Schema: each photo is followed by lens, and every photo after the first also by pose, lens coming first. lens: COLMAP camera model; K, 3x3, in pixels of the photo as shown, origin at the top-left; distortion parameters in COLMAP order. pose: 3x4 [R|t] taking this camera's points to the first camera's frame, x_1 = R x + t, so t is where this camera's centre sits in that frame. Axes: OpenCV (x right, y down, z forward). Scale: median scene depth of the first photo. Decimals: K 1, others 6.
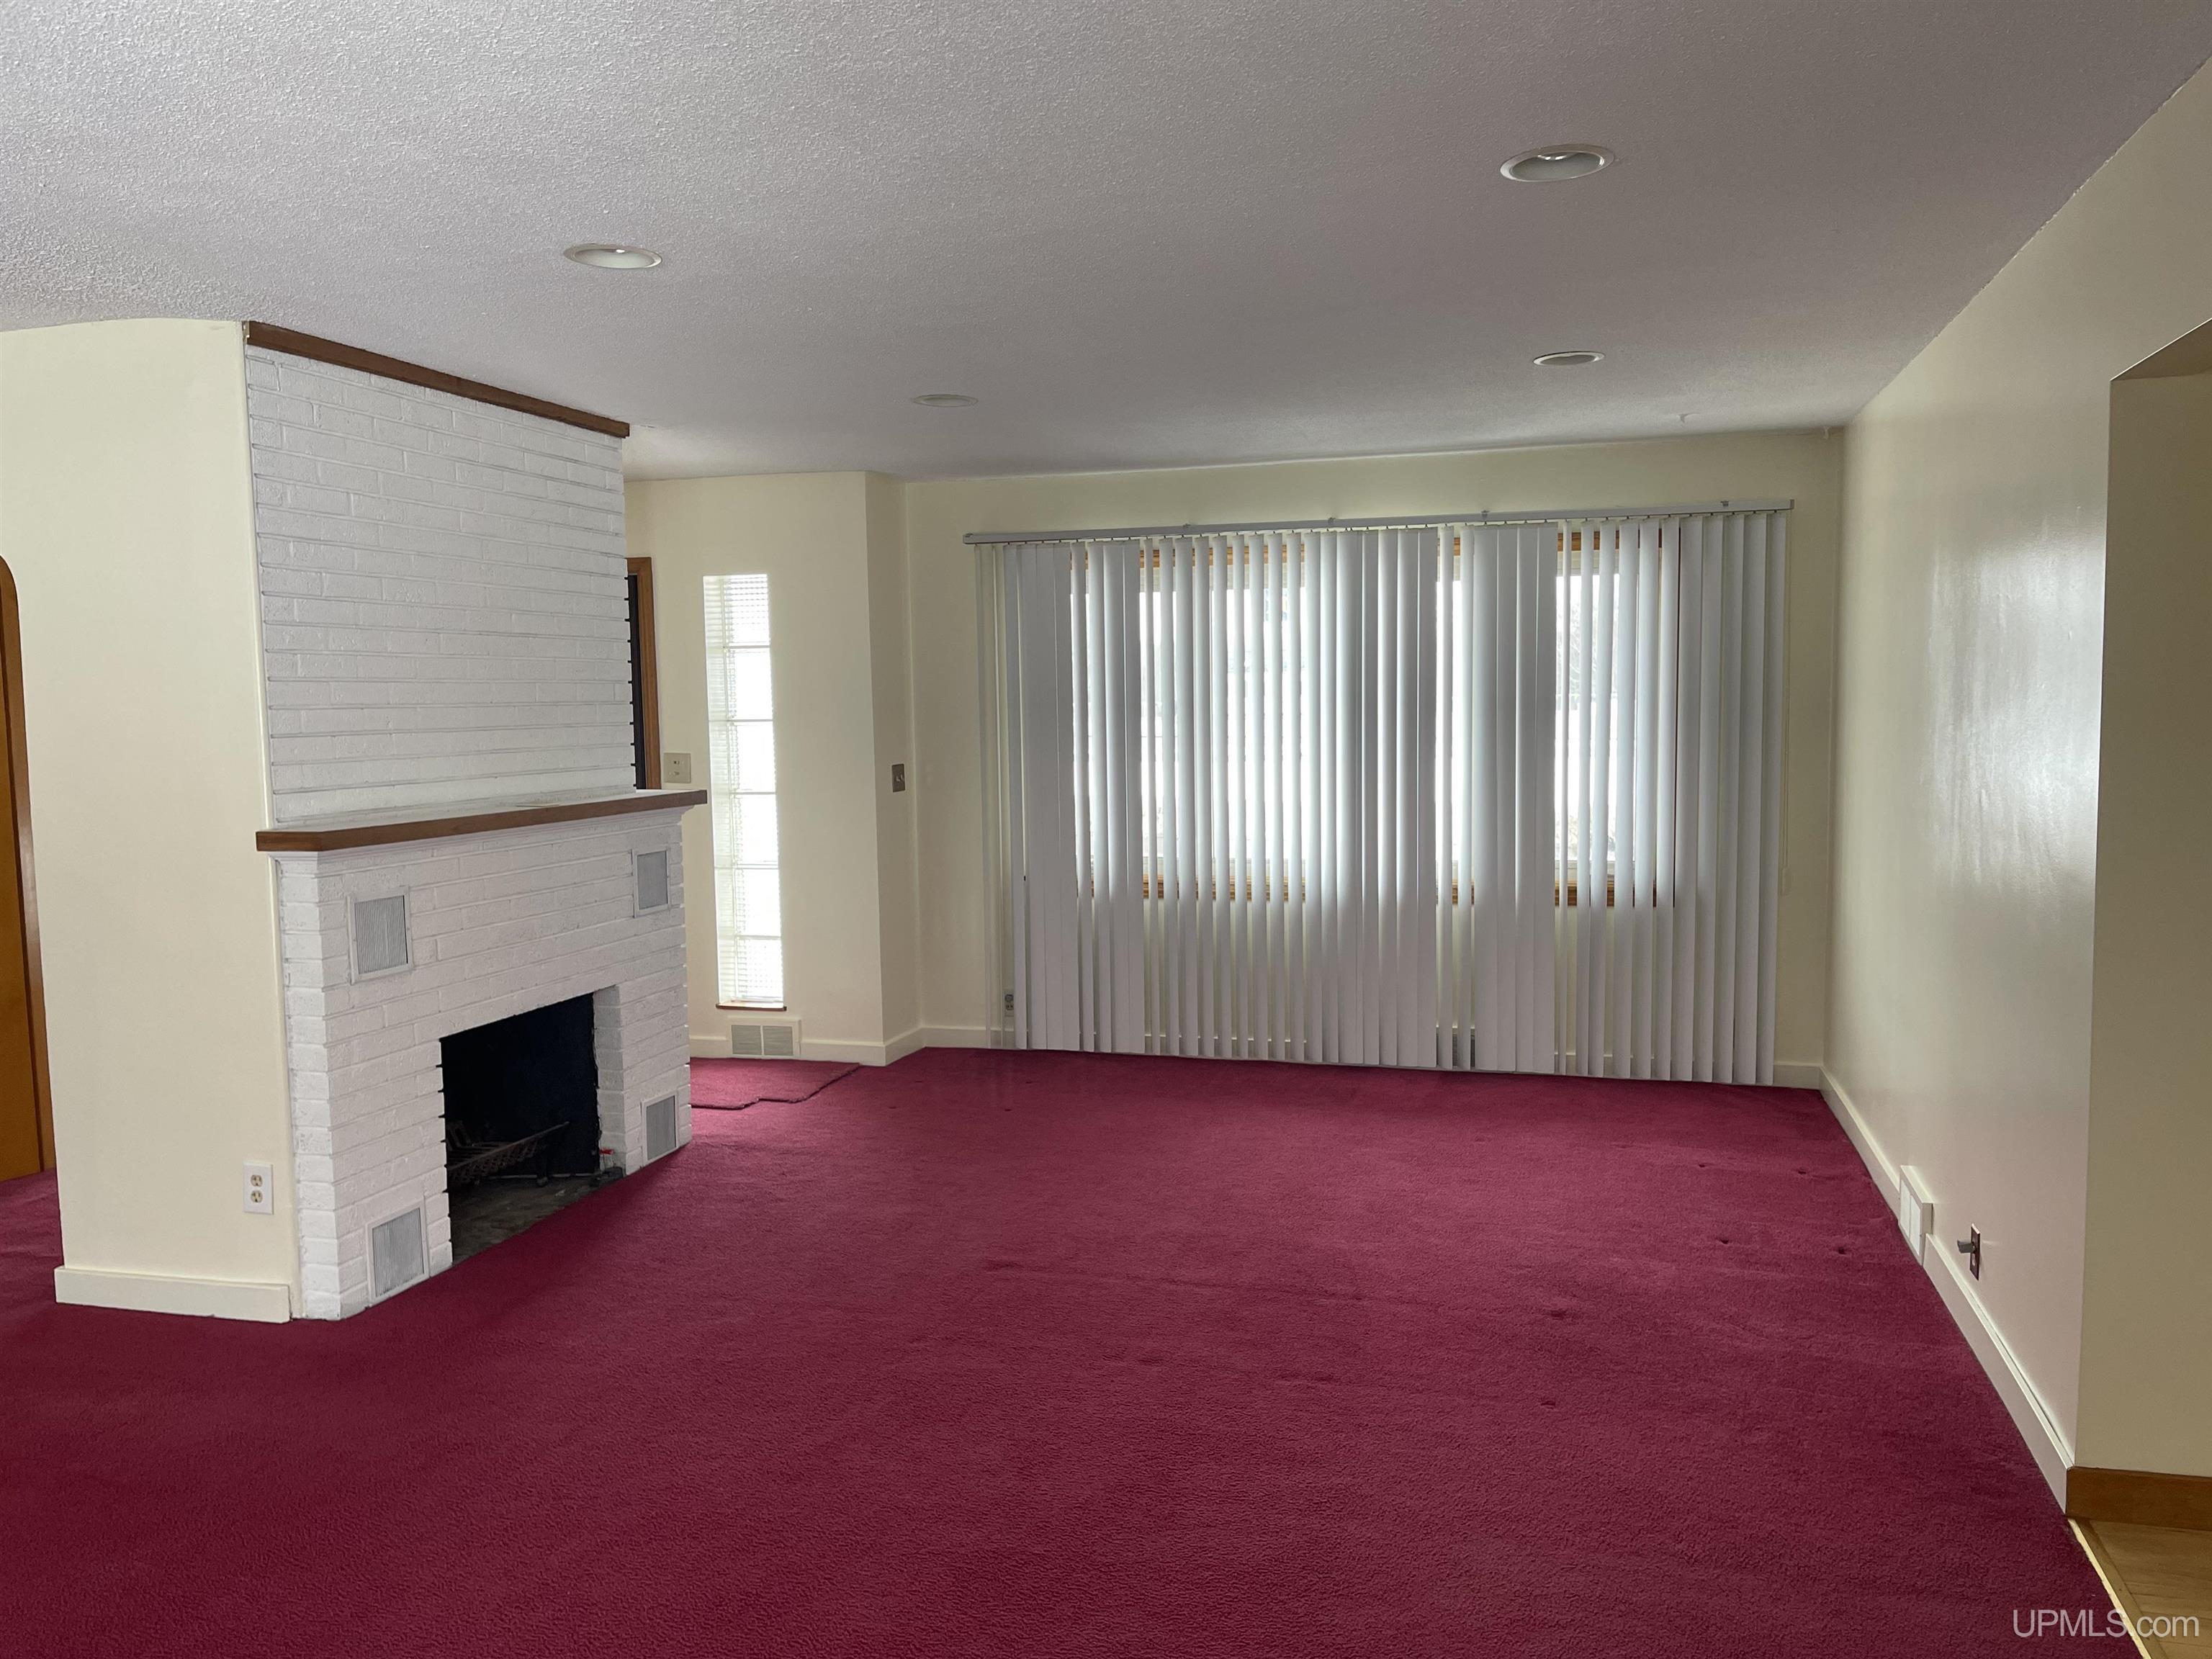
lens RADIAL K [[1669.9, 0, 1101.0], [0, 1669.9, 849.2], [0, 0, 1]] dist [0.065860, -0.093867]
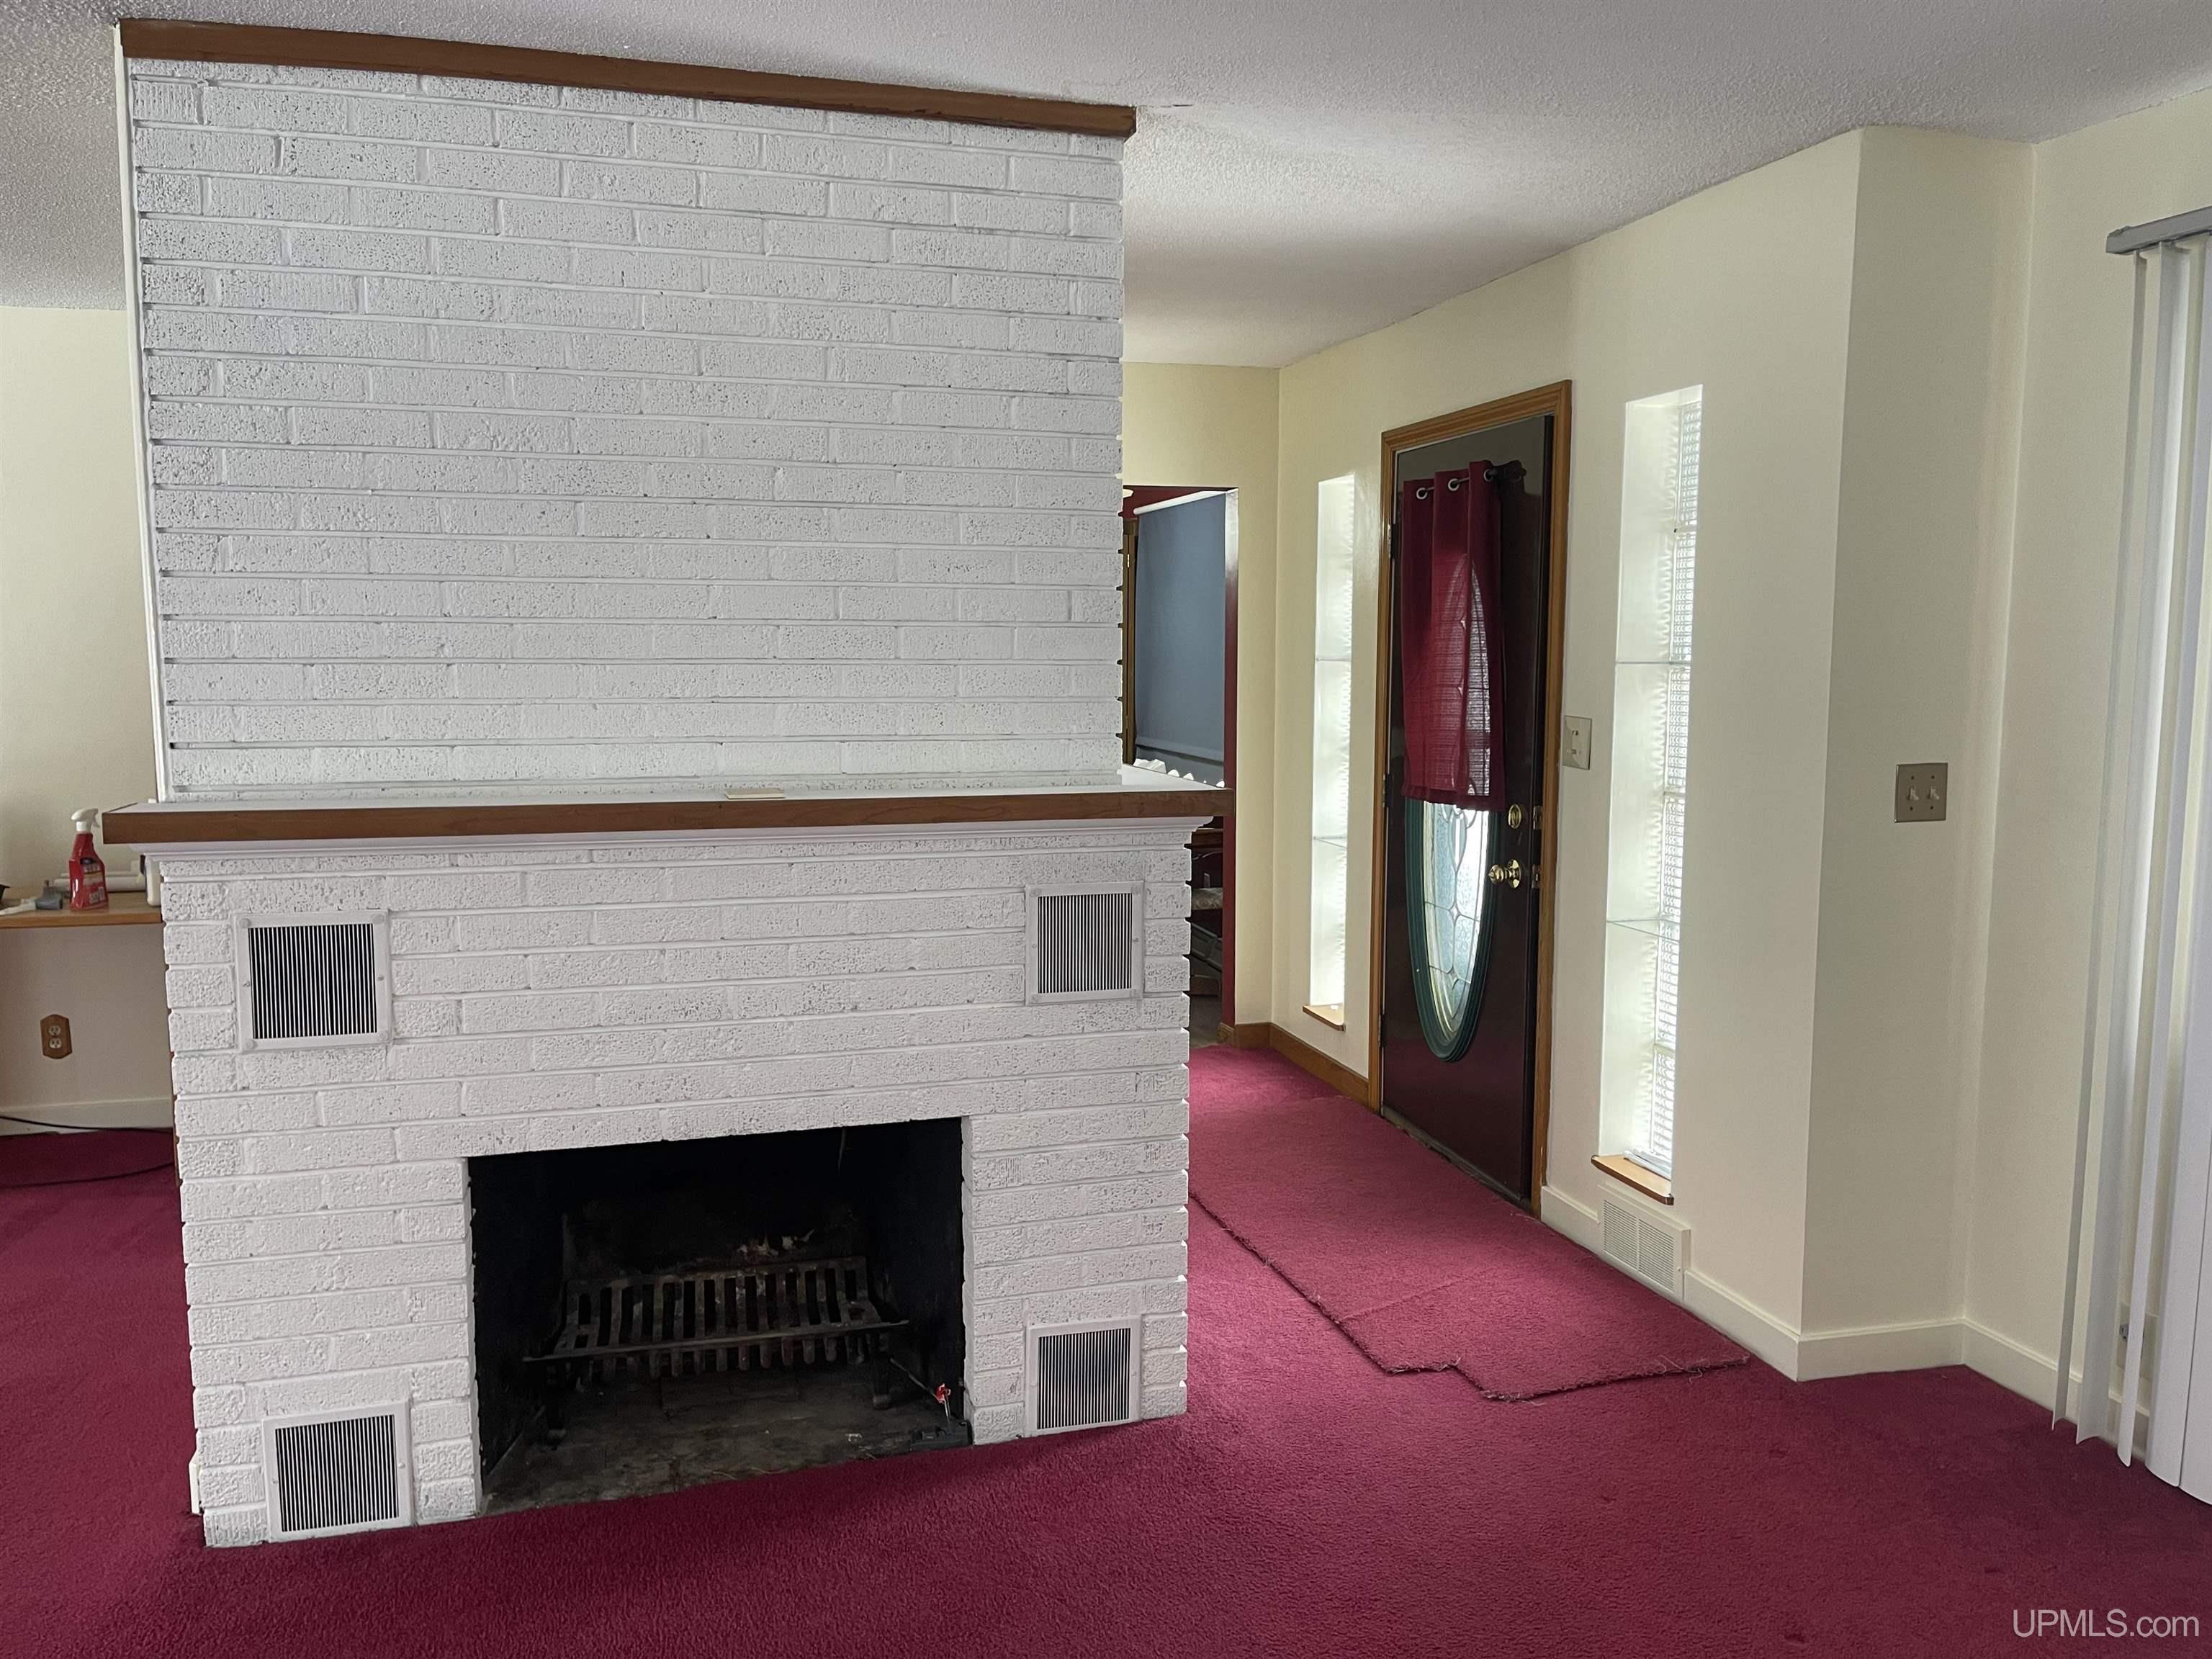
lens RADIAL K [[1669.9, 0, 1101.0], [0, 1669.9, 849.2], [0, 0, 1]] dist [0.065860, -0.093867]
pose [[0.535751, 0.112799, -0.836808, 0.202116], [-0.084762, 0.993215, 0.079615, -0.058851], [0.840111, 0.028275, 0.541677, 0.722174]]
